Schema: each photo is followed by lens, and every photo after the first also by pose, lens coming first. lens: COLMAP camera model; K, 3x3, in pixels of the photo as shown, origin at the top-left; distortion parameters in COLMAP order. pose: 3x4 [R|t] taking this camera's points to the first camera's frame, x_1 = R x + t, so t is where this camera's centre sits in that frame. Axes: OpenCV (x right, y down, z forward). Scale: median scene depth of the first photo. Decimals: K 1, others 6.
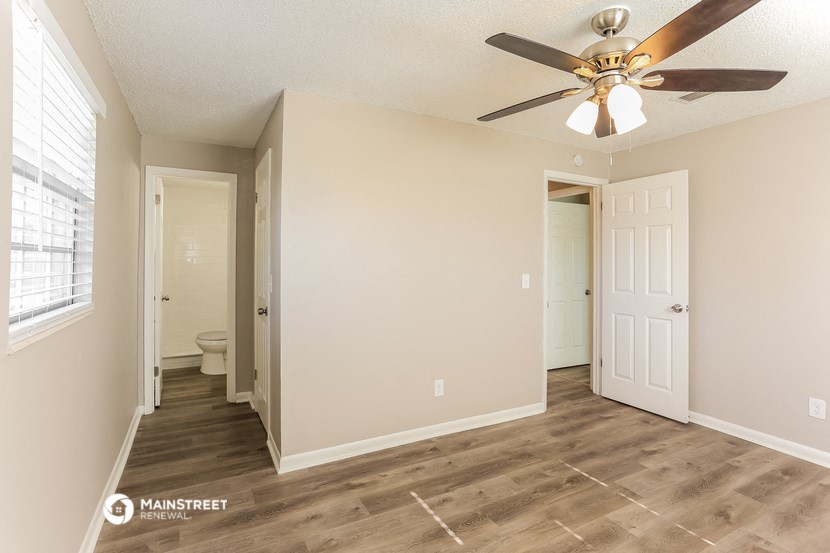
lens RADIAL K [[398.6, 0, 395.4], [0, 398.6, 264.6], [0, 0, 1]] dist [-0.047133, 0.021814]
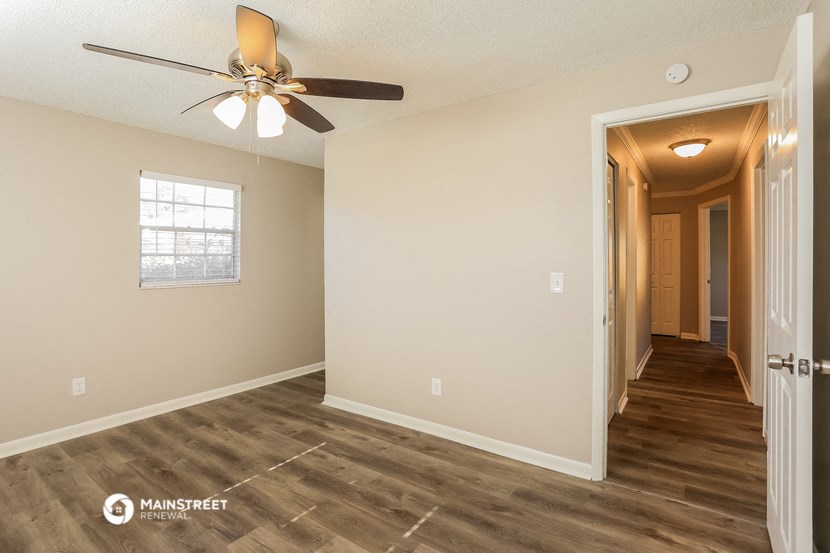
lens RADIAL K [[398.6, 0, 395.4], [0, 398.6, 264.6], [0, 0, 1]] dist [-0.047133, 0.021814]
pose [[0.457052, 0.003590, -0.889433, 1.131580], [0.003652, 0.999976, 0.005913, 0.005338], [0.889433, -0.005950, 0.457028, 0.565121]]
